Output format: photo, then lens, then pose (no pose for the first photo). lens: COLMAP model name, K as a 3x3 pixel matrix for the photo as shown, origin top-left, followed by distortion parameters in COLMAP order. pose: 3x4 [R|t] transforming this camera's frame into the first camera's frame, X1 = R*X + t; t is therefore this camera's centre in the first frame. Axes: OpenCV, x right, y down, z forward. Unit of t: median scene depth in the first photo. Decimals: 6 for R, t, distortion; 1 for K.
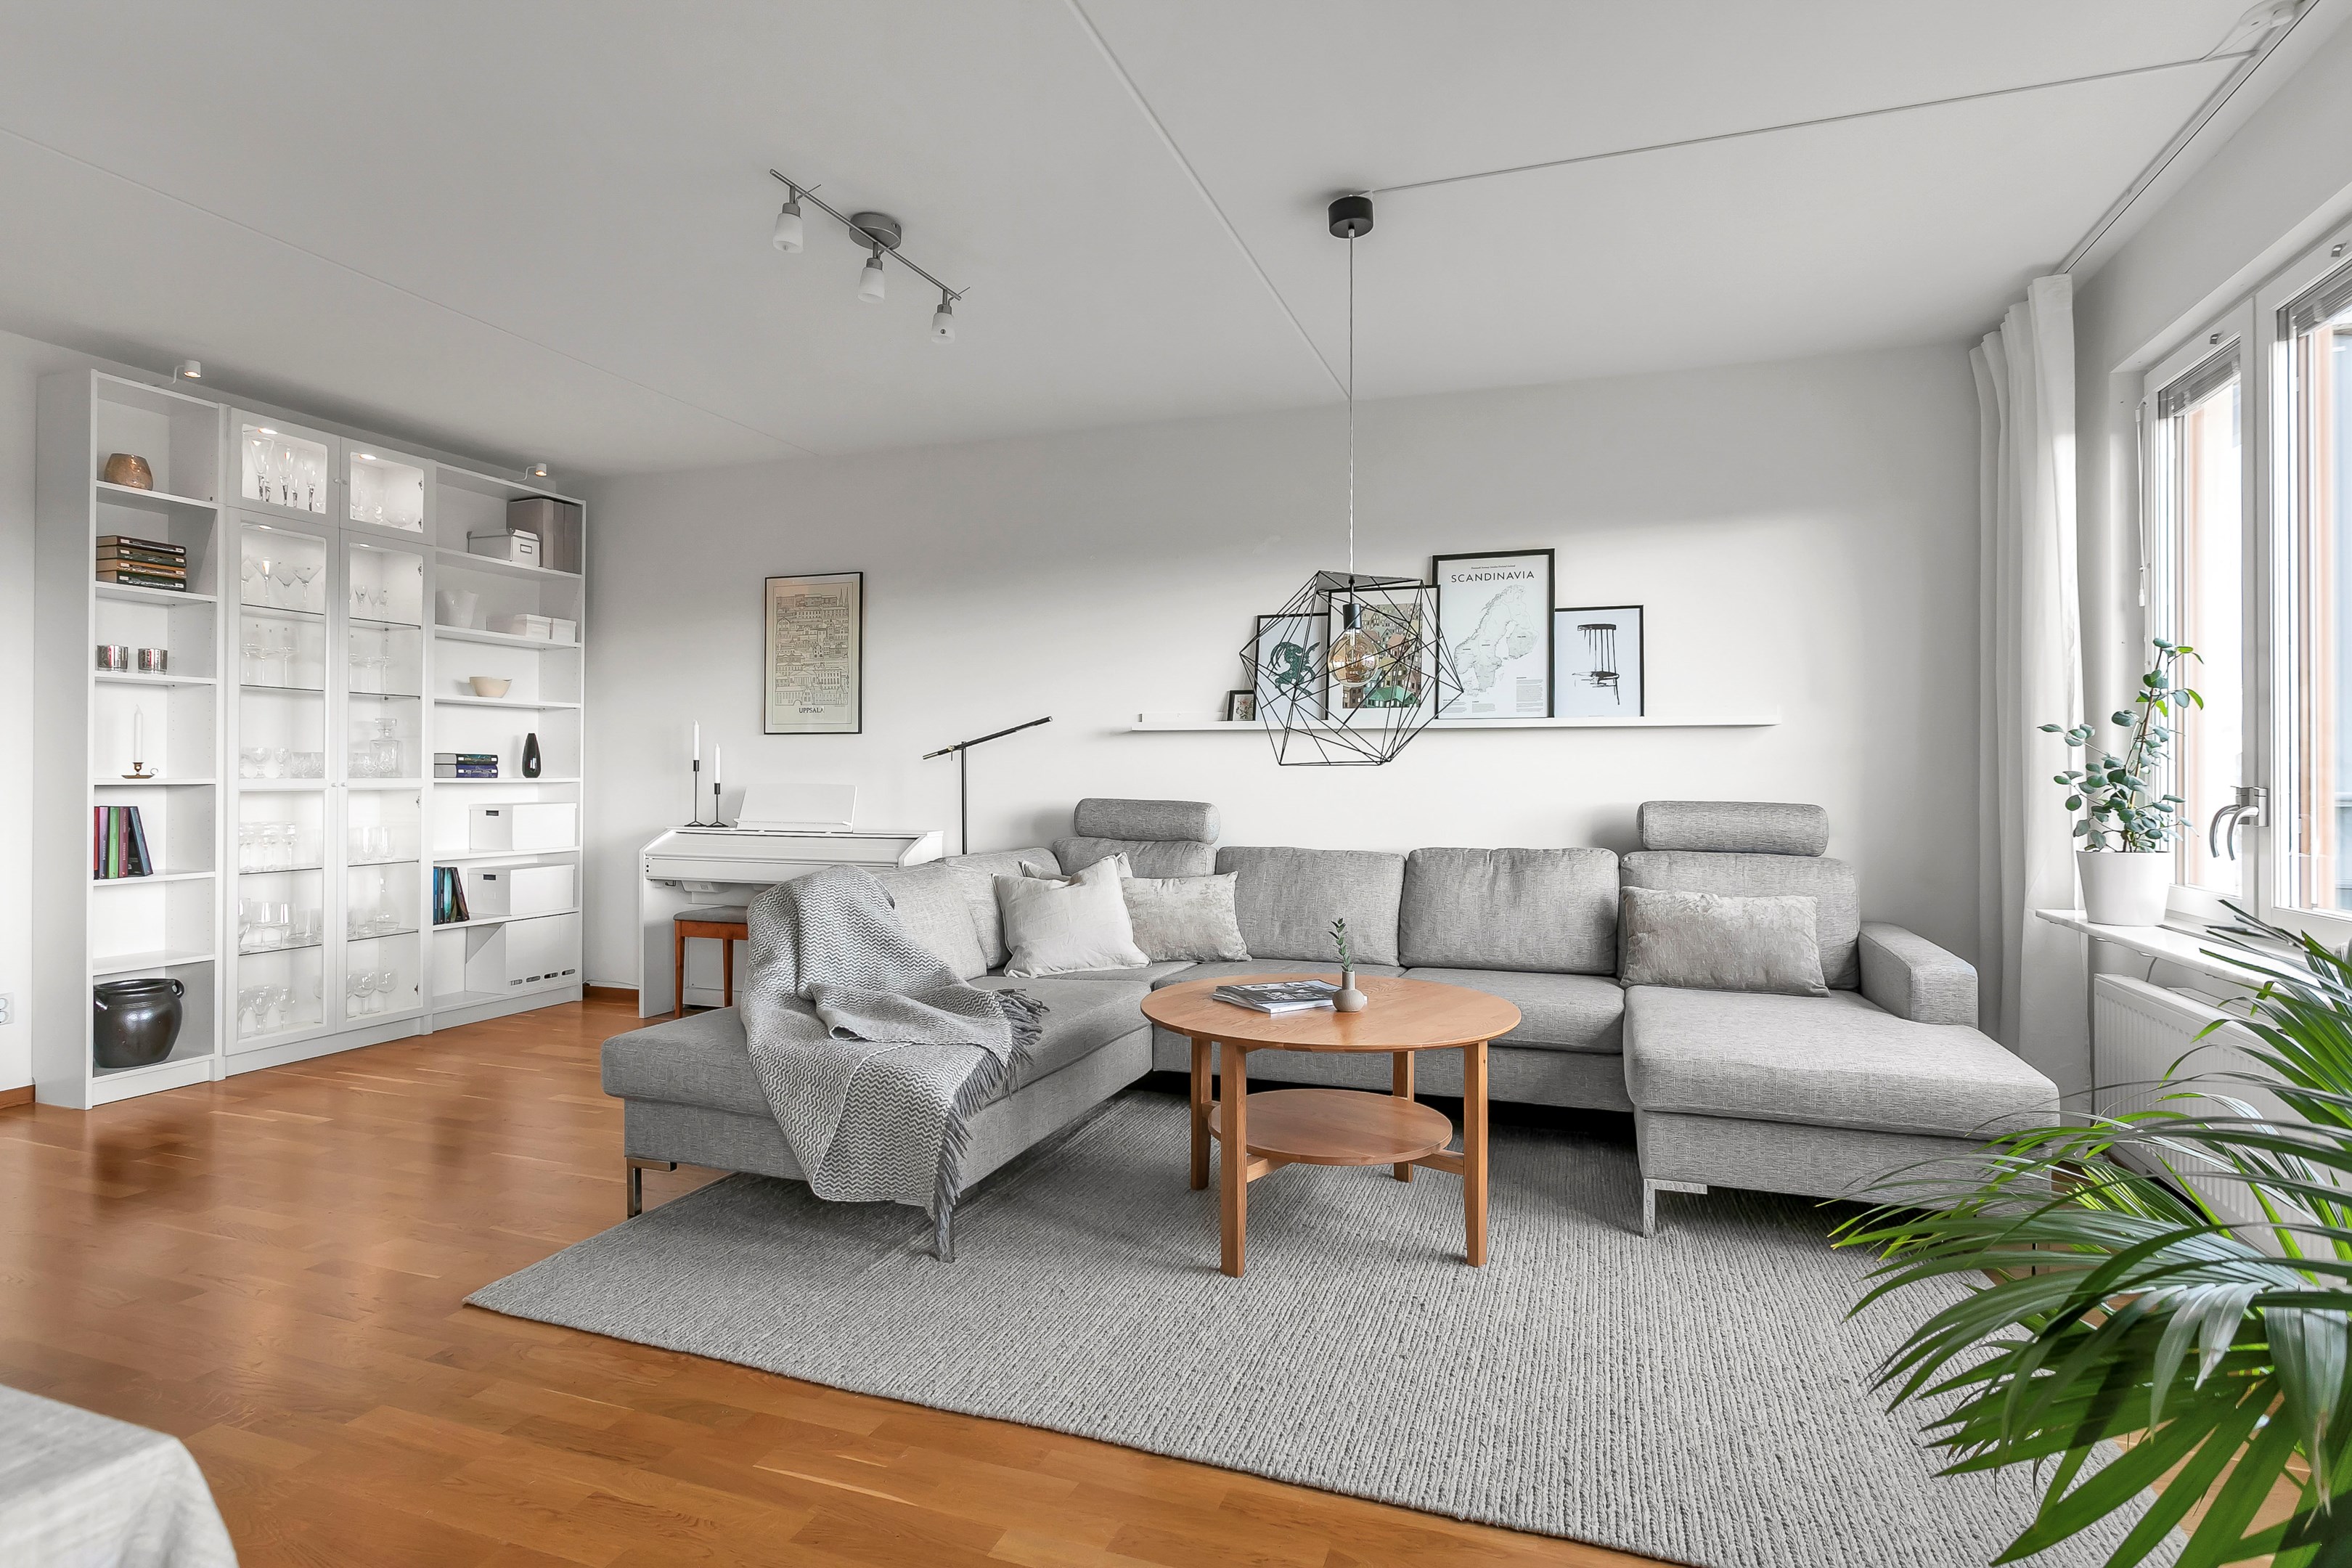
lens RADIAL K [[1220.2, 0, 1178.3], [0, 1220.2, 768.1], [0, 0, 1]] dist [-0.021945, 0.020595]
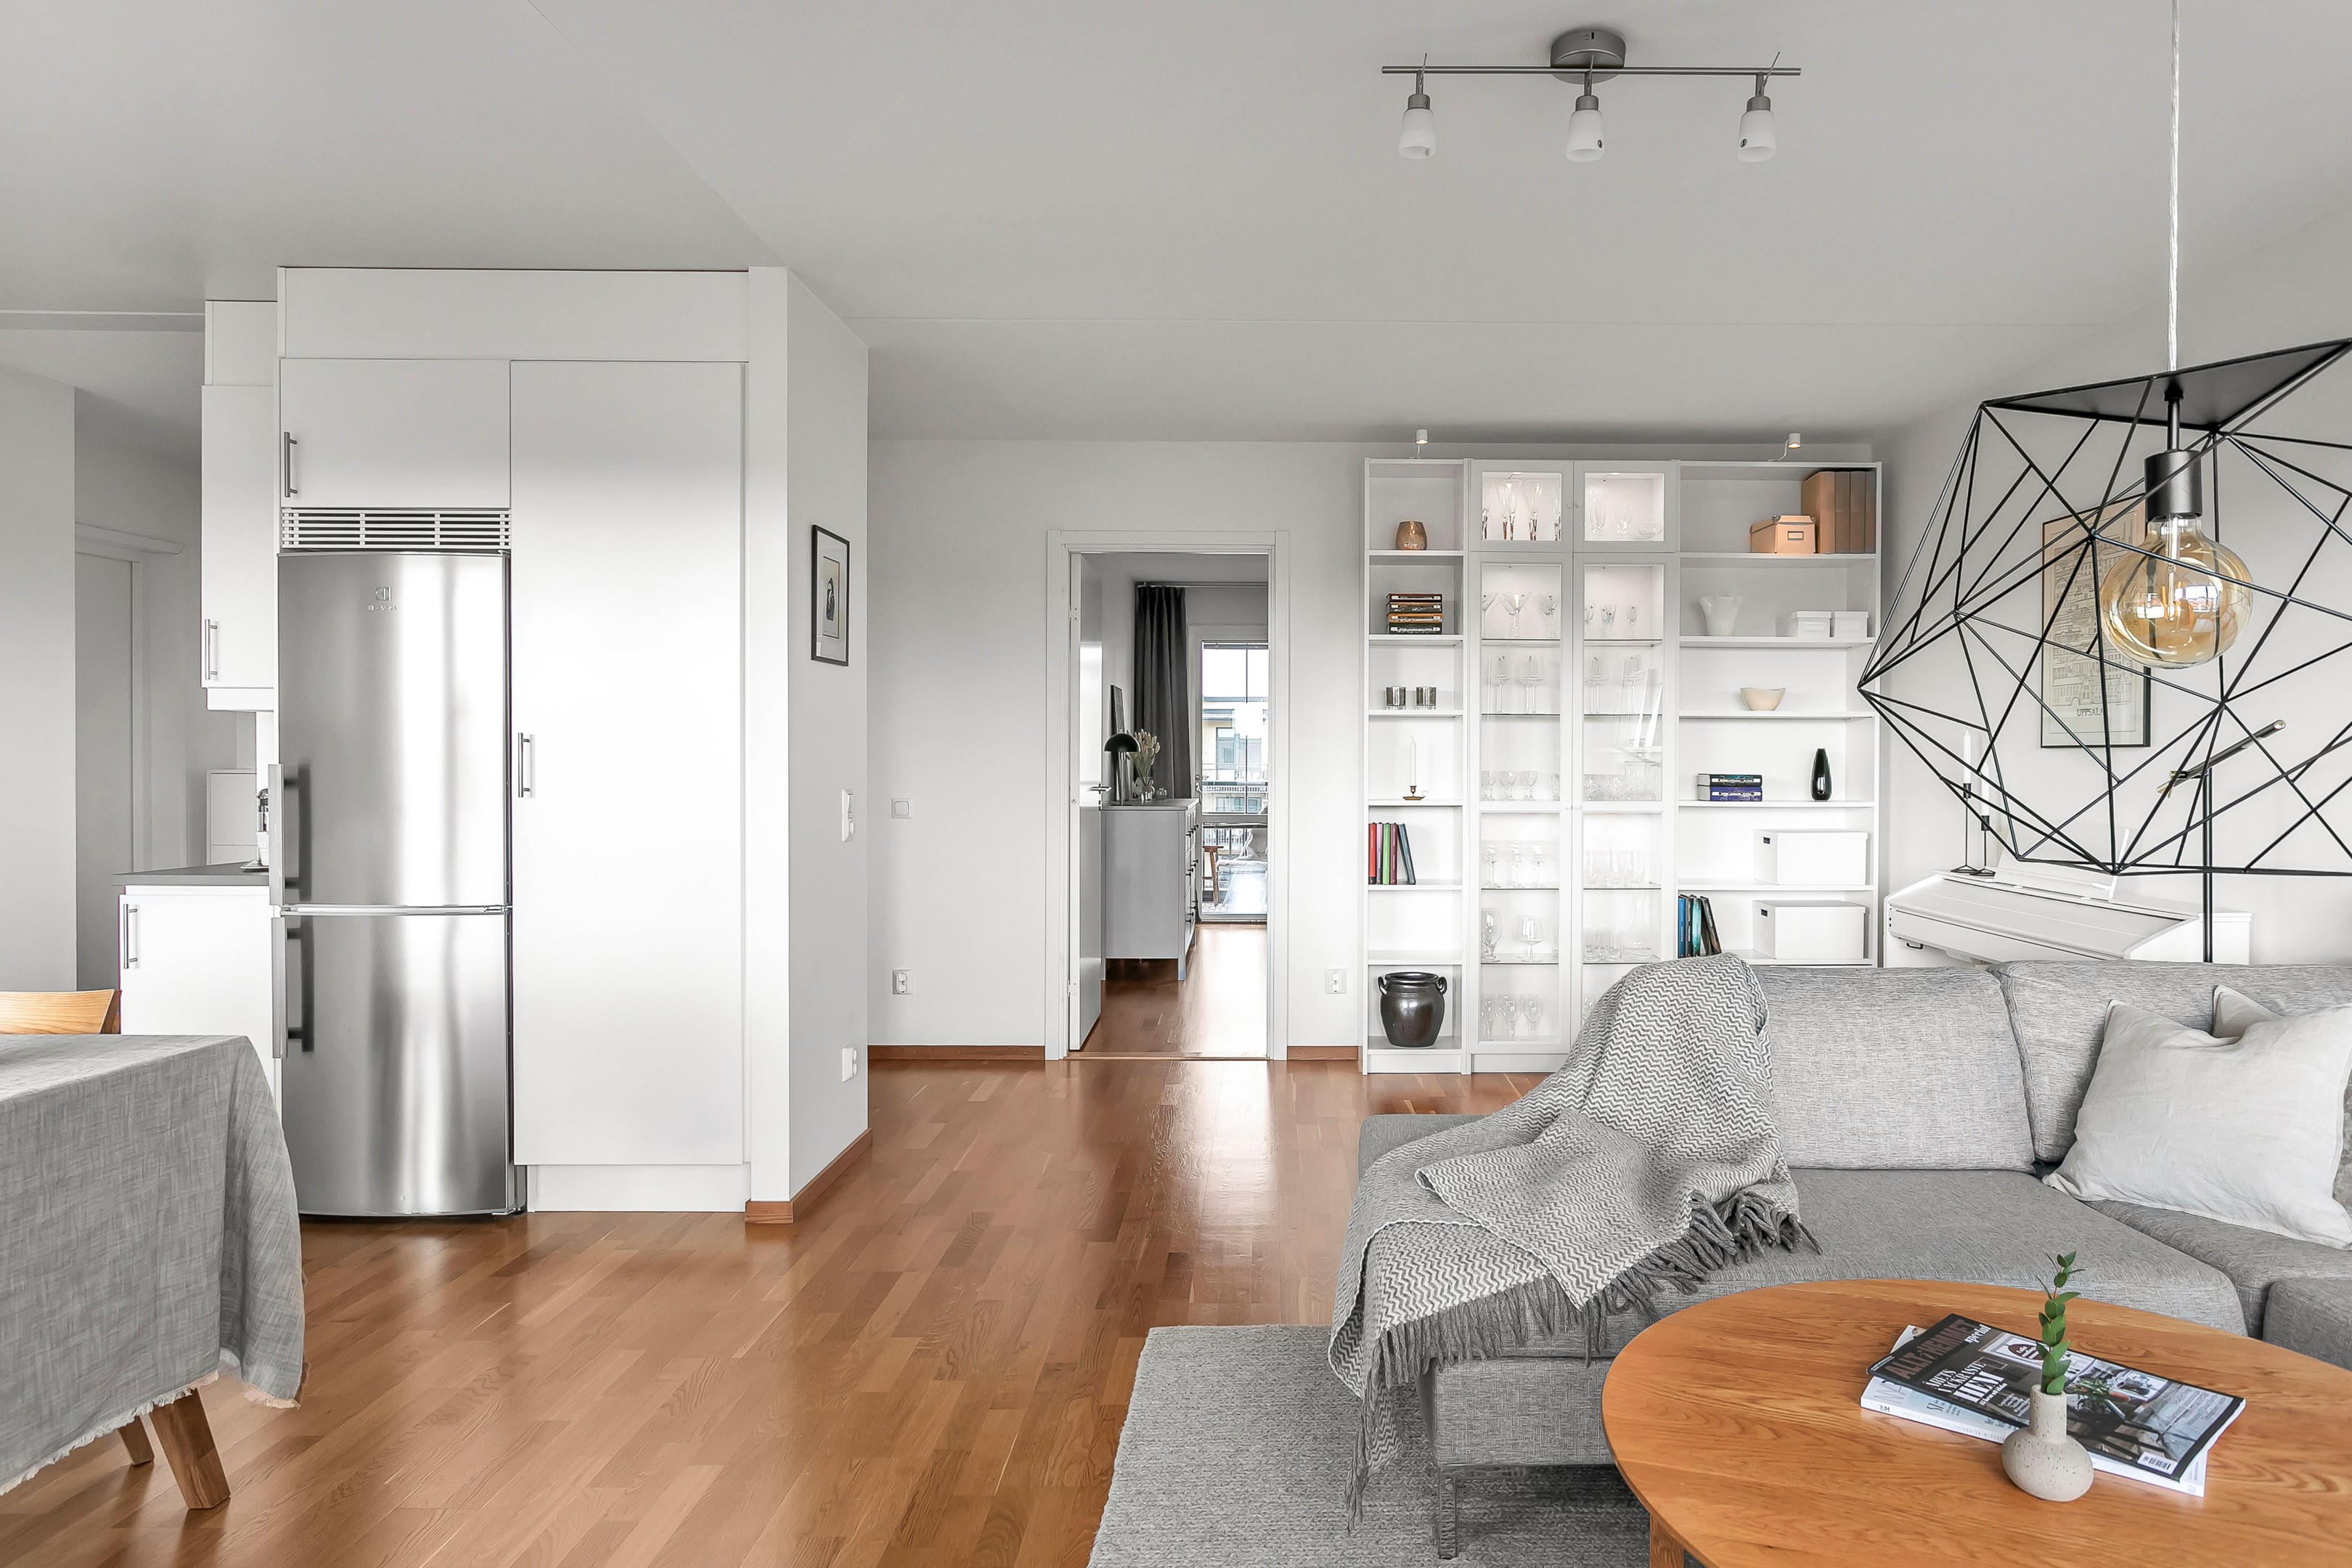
lens RADIAL K [[1372.6, 0, 1280.1], [0, 1372.6, 774.1], [0, 0, 1]] dist [-0.008336, 0.003696]
pose [[0.349670, 0.006776, -0.936848, 0.340309], [0.001555, 0.999968, 0.007813, -0.027269], [0.936872, -0.004189, 0.349649, 0.439815]]
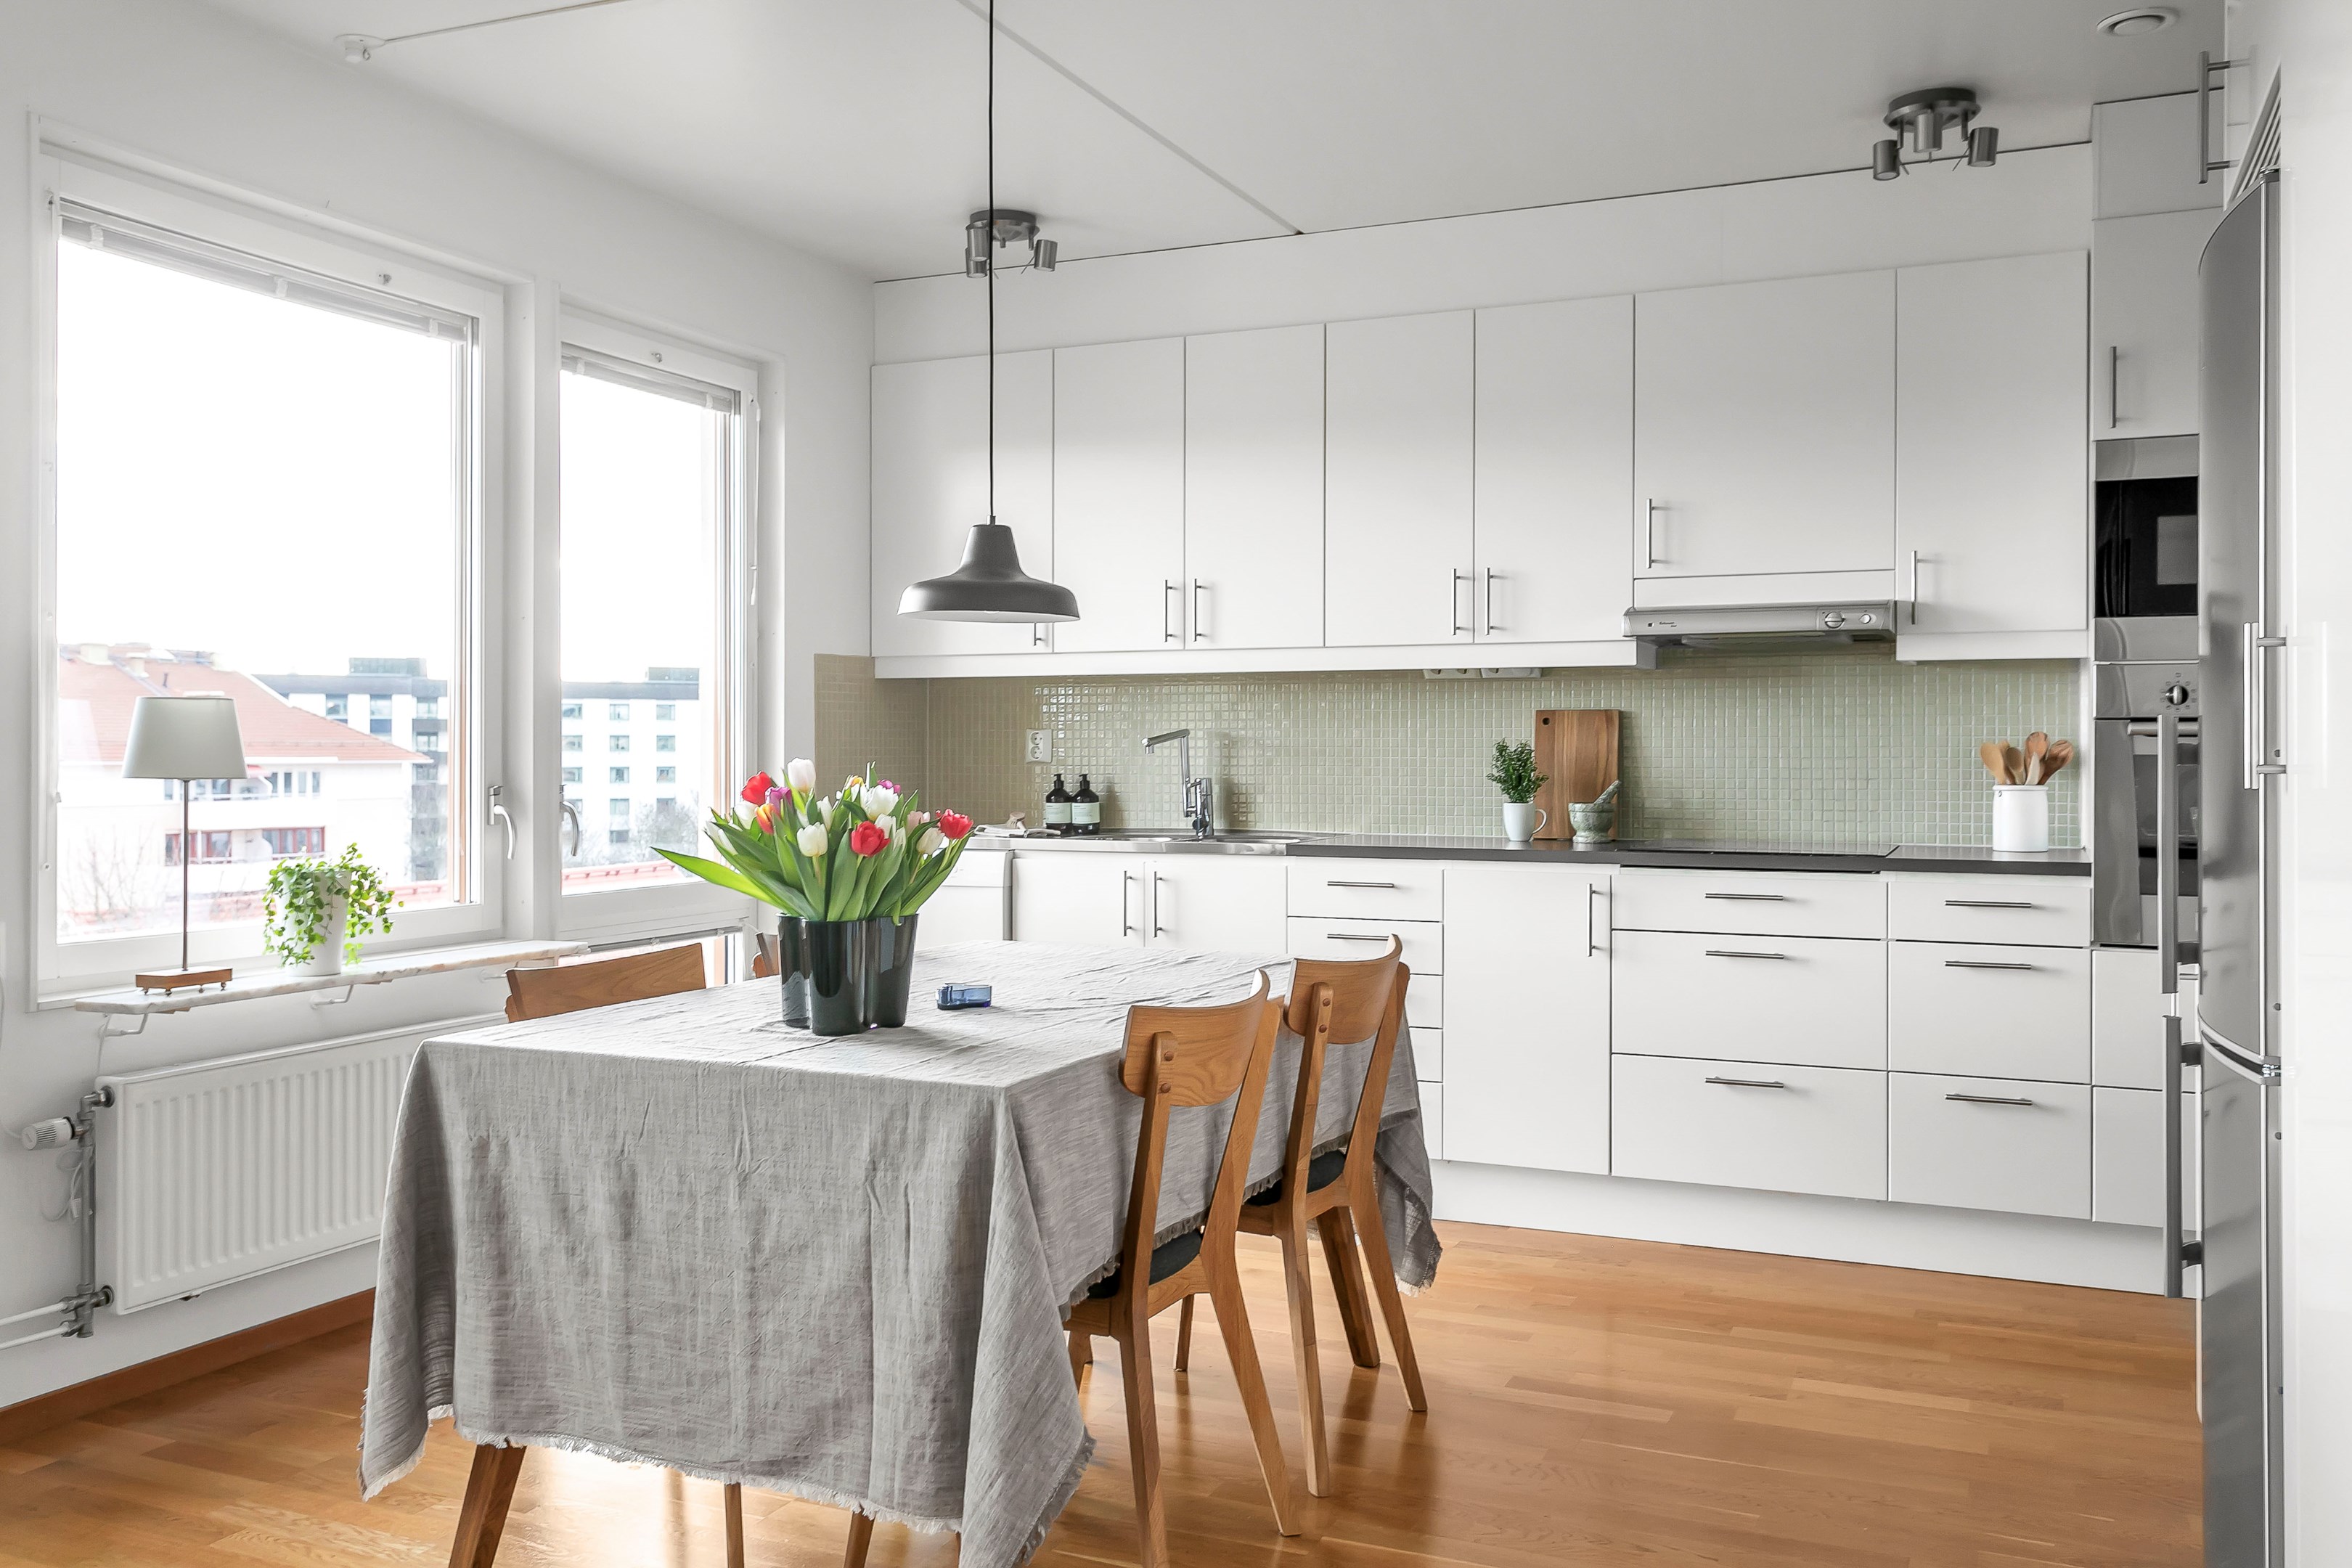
lens RADIAL K [[1916.7, 0, 1167.6], [0, 1916.7, 754.7], [0, 0, 1]] dist [0.009589, 0.004780]
pose [[-0.997382, -0.004624, 0.072168, -0.443838], [-0.004782, 0.999987, -0.002012, -0.011712], [-0.072158, -0.002352, -0.997390, 0.802589]]
